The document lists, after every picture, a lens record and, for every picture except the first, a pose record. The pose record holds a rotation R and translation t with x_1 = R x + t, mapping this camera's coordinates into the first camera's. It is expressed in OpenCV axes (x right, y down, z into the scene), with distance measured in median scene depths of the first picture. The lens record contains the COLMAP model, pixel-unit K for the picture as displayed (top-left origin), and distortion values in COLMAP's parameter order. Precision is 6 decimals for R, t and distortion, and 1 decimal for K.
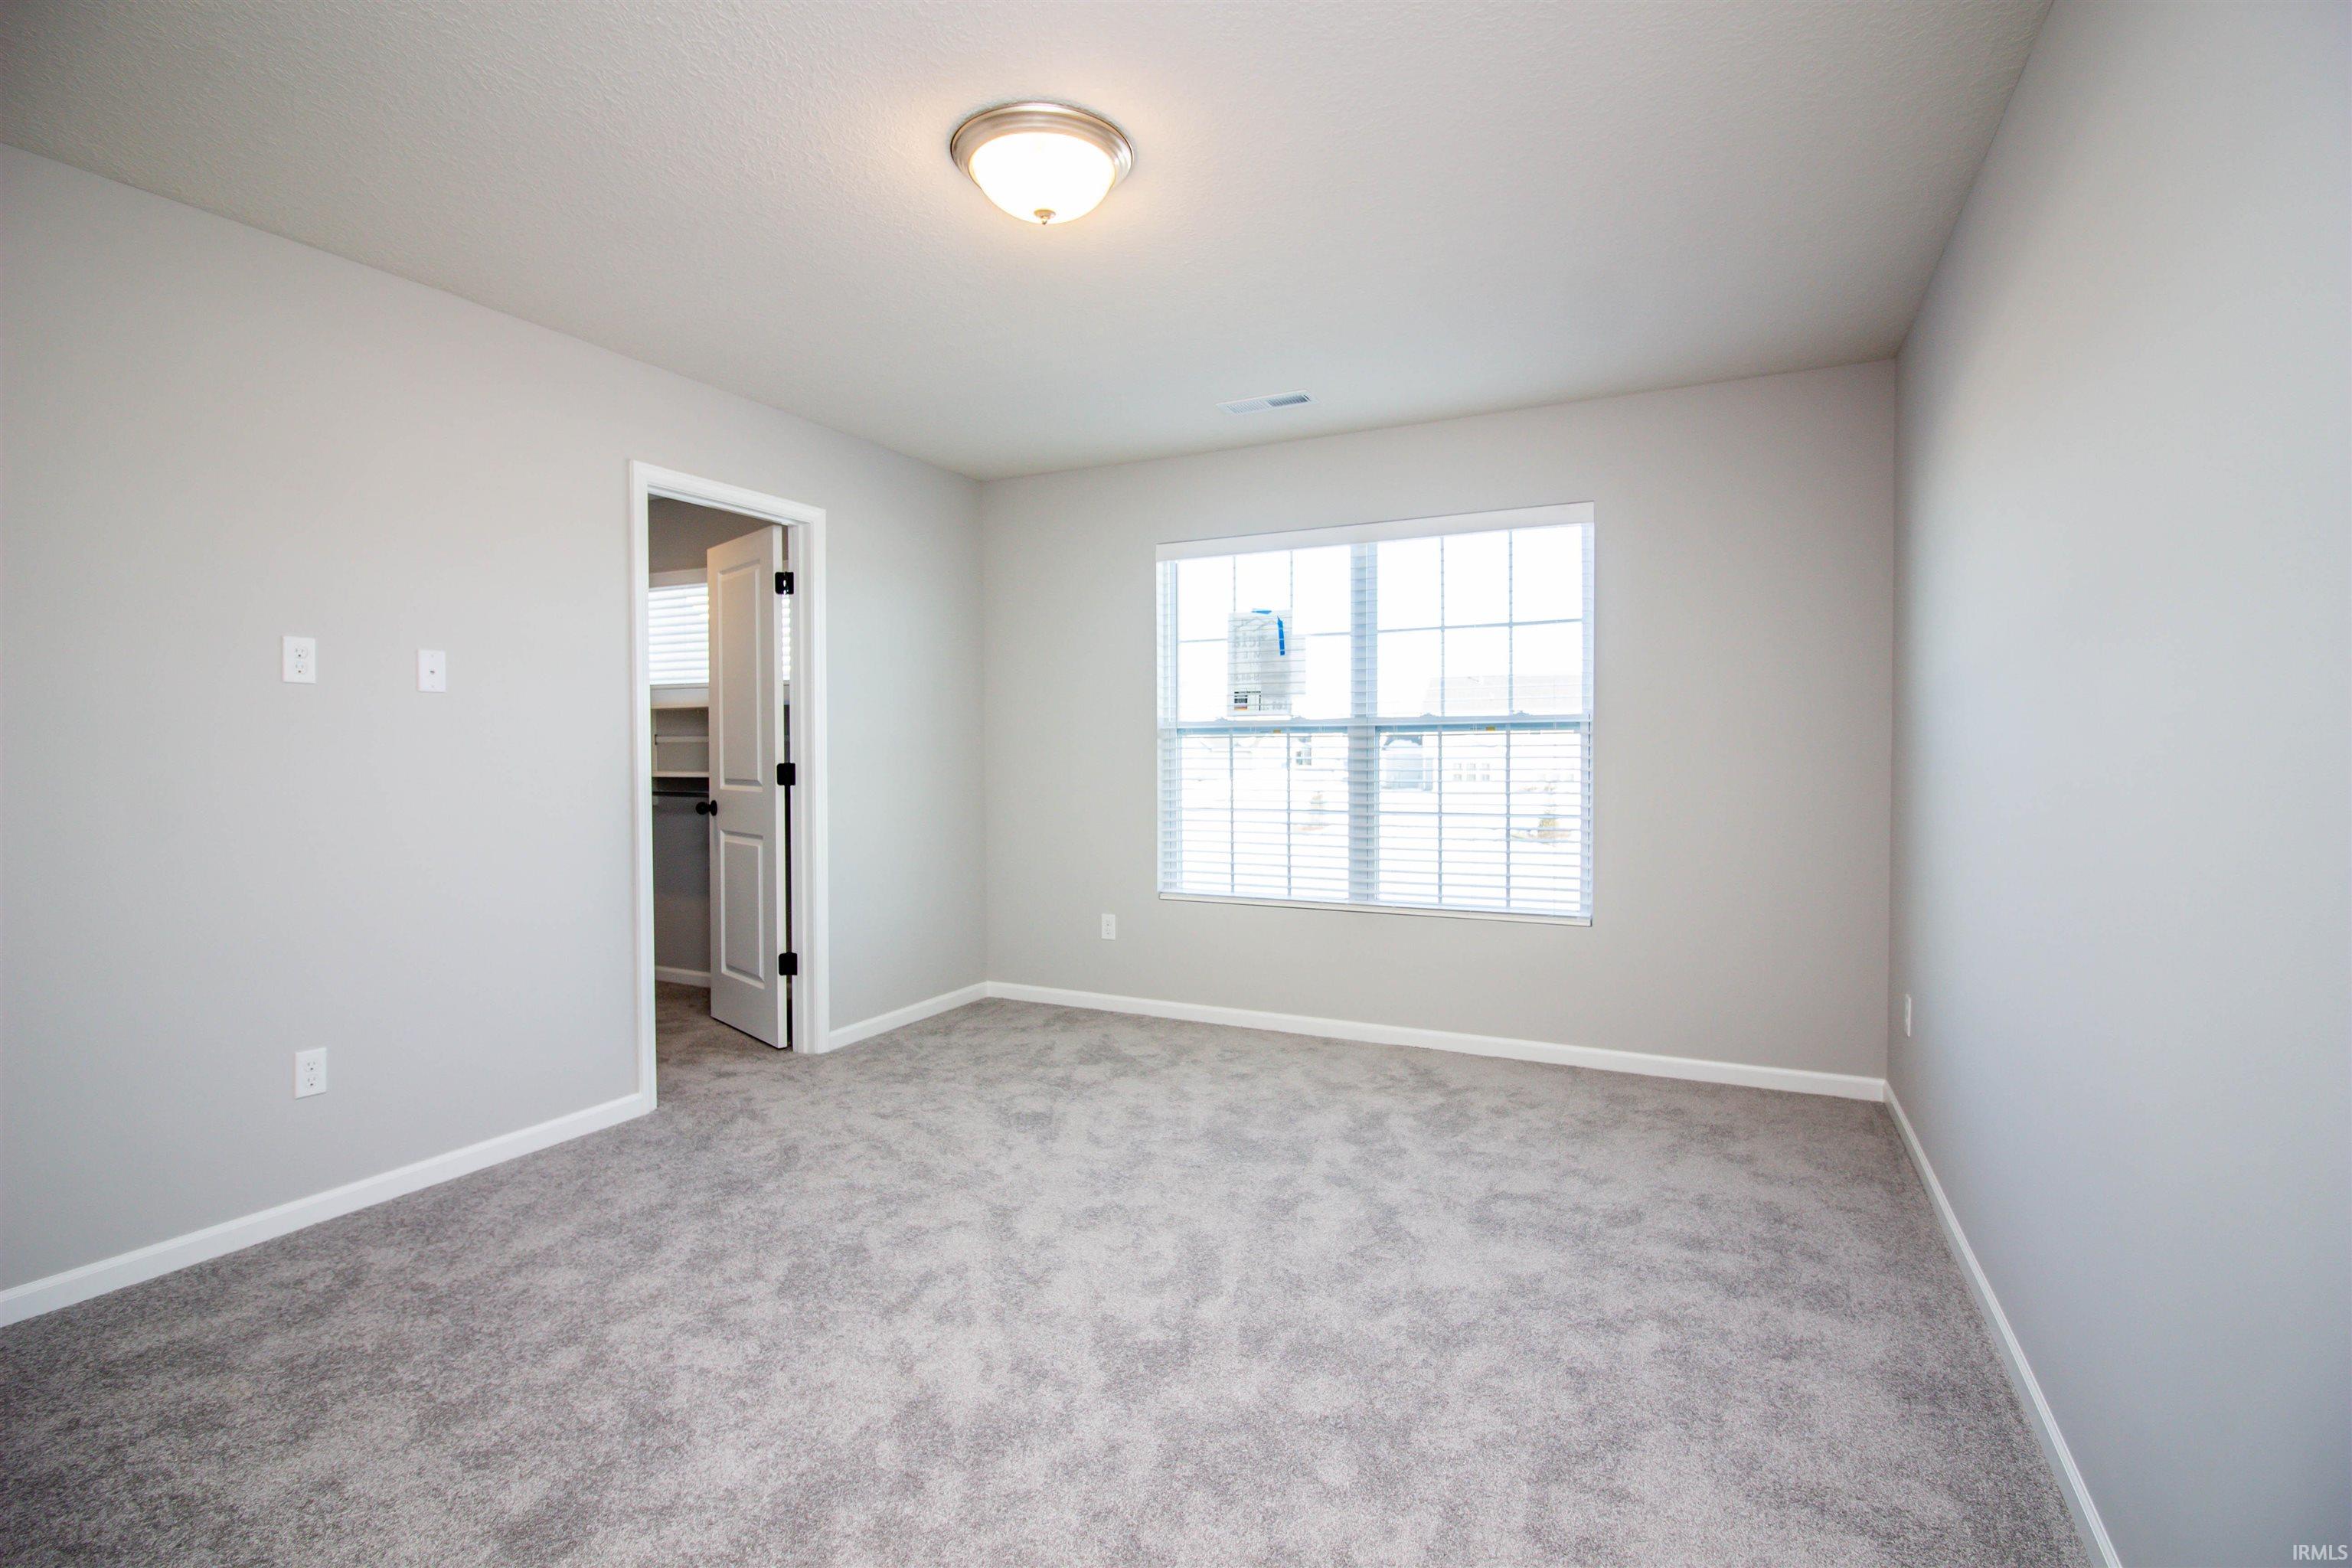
lens RADIAL K [[1105.0, 0, 1164.5], [0, 1105.0, 770.9], [0, 0, 1]] dist [-0.008414, -0.009682]
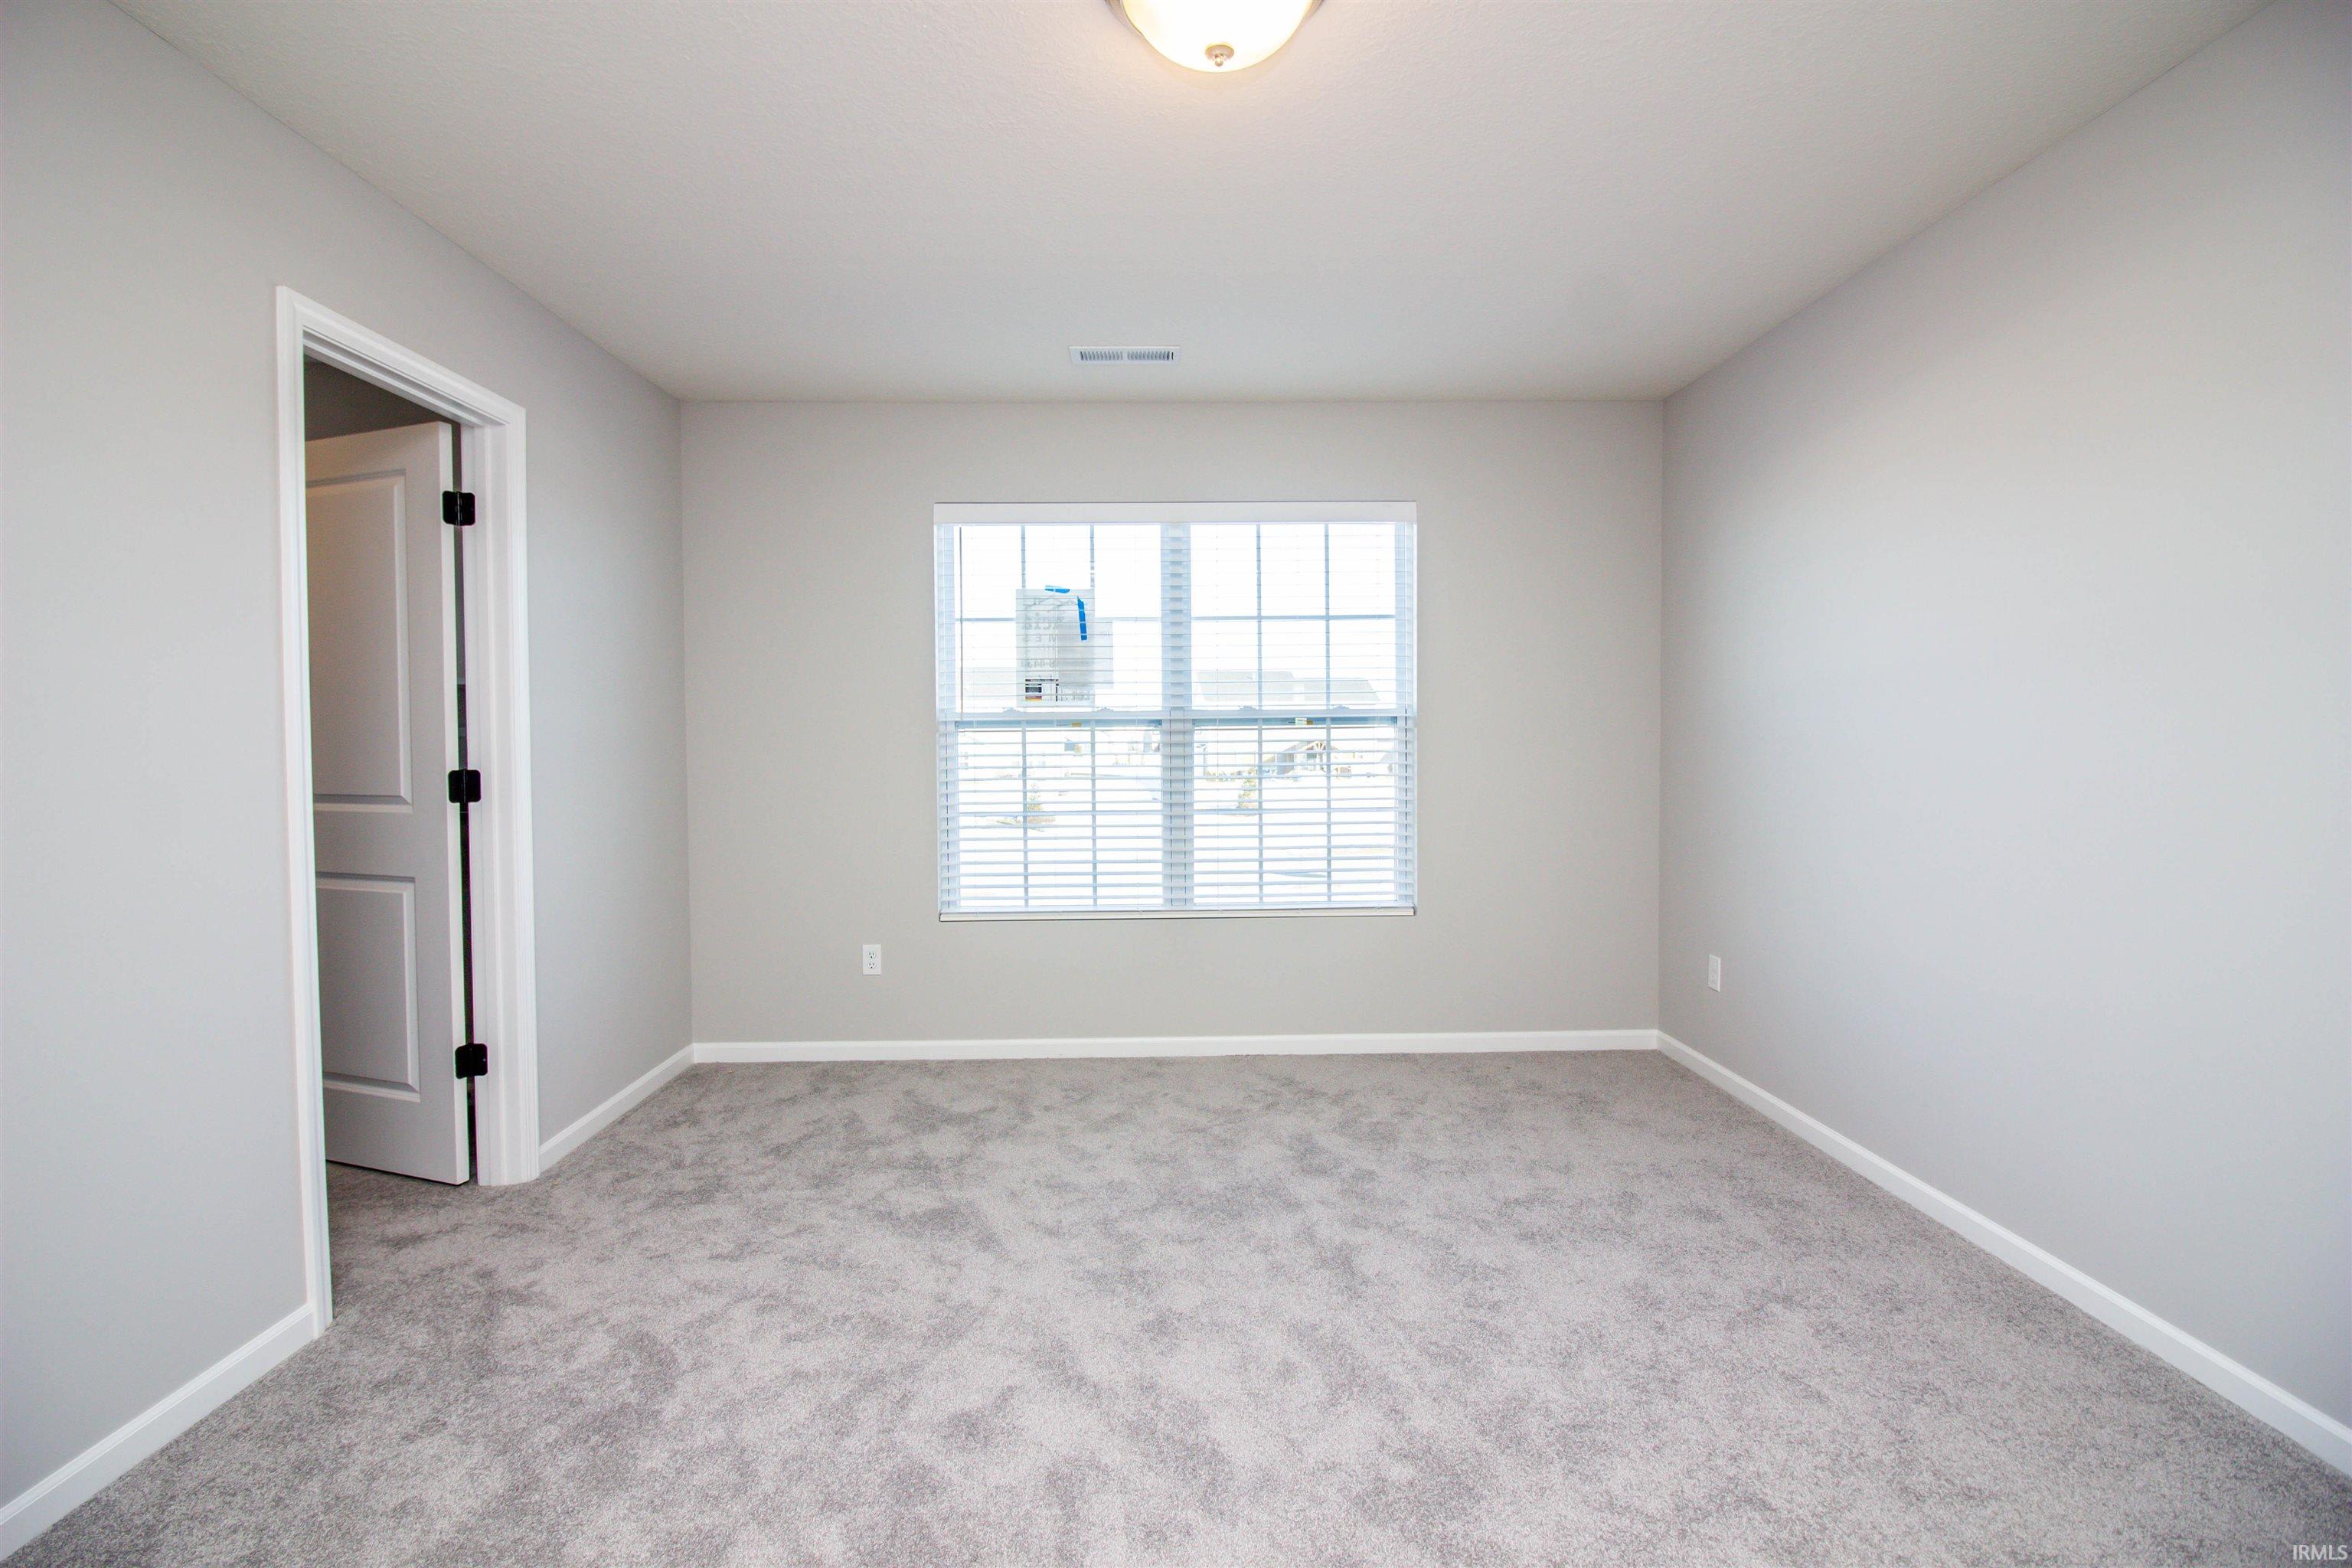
lens RADIAL K [[1105.0, 0, 1171.8], [0, 1105.0, 761.3], [0, 0, 1]] dist [-0.008414, -0.009682]
pose [[0.881494, -0.012980, 0.472016, -0.285156], [0.012999, 0.999910, 0.003222, -0.008767], [-0.472016, 0.003295, 0.881584, 0.193483]]
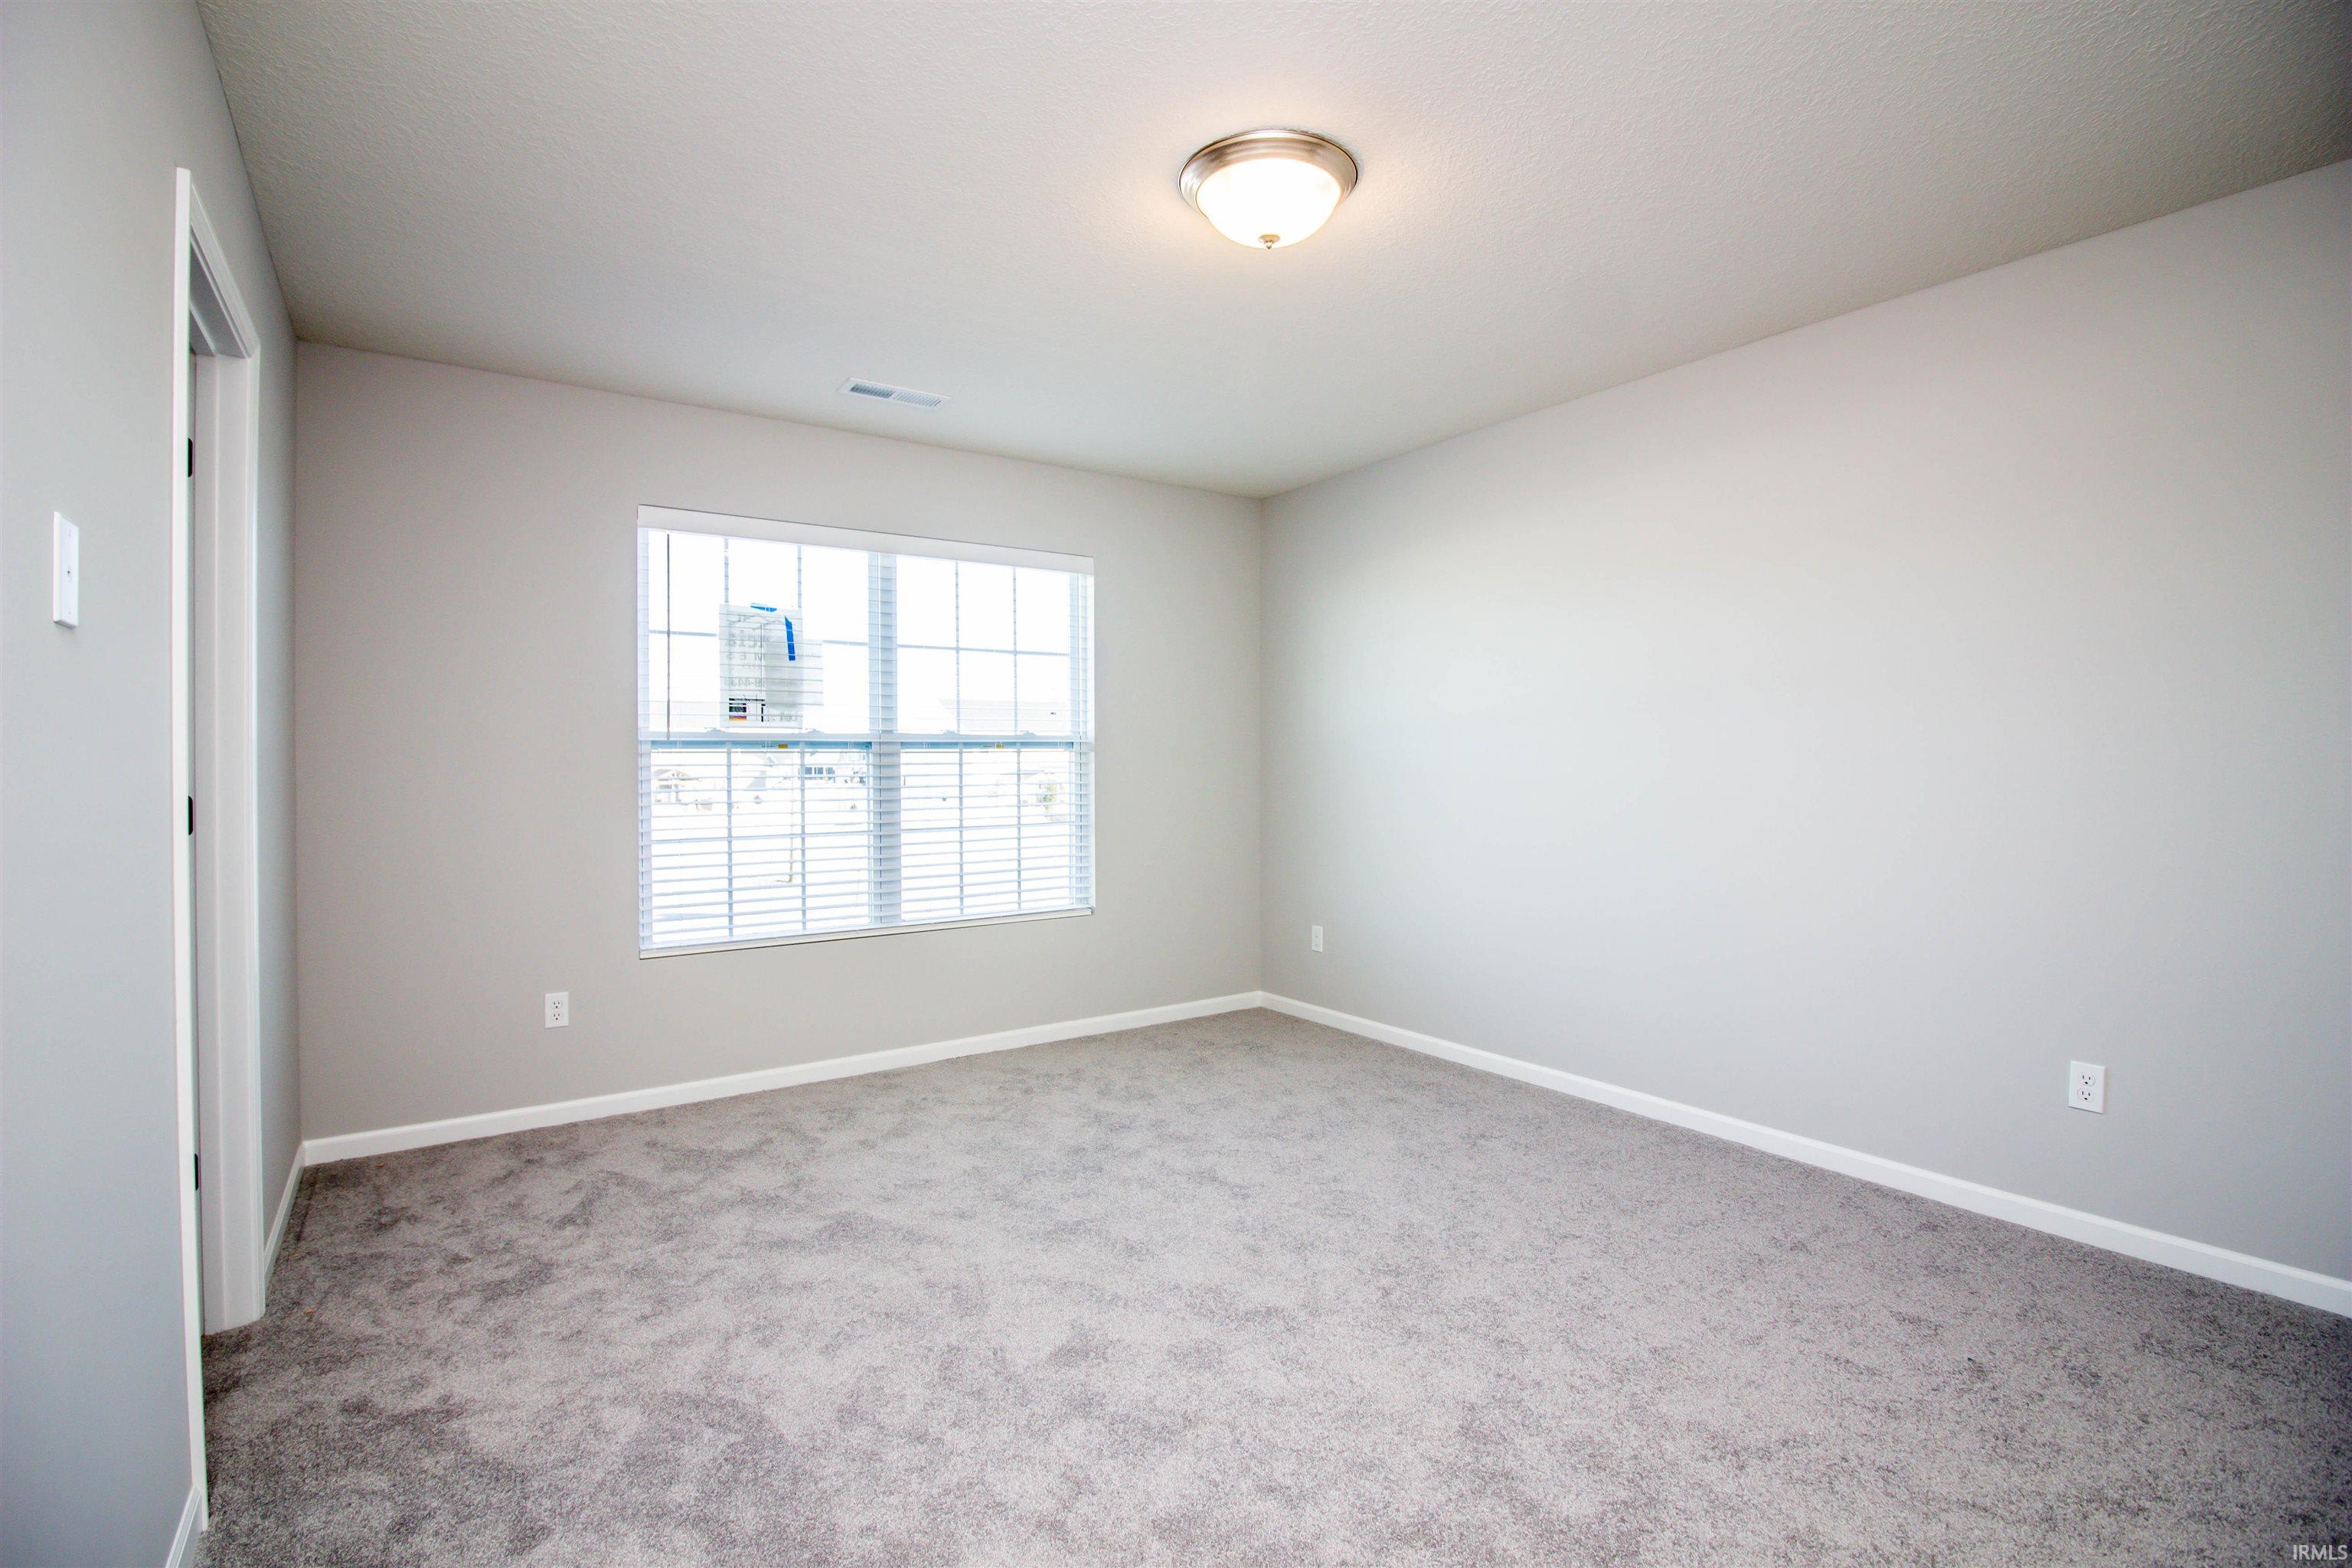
lens RADIAL K [[1105.0, 0, 1191.6], [0, 1105.0, 762.2], [0, 0, 1]] dist [-0.008414, -0.009682]
pose [[0.467995, 0.000776, 0.883731, -0.588641], [0.020864, 0.999711, -0.011926, -0.006251], [-0.883485, 0.024019, 0.467843, 0.336204]]
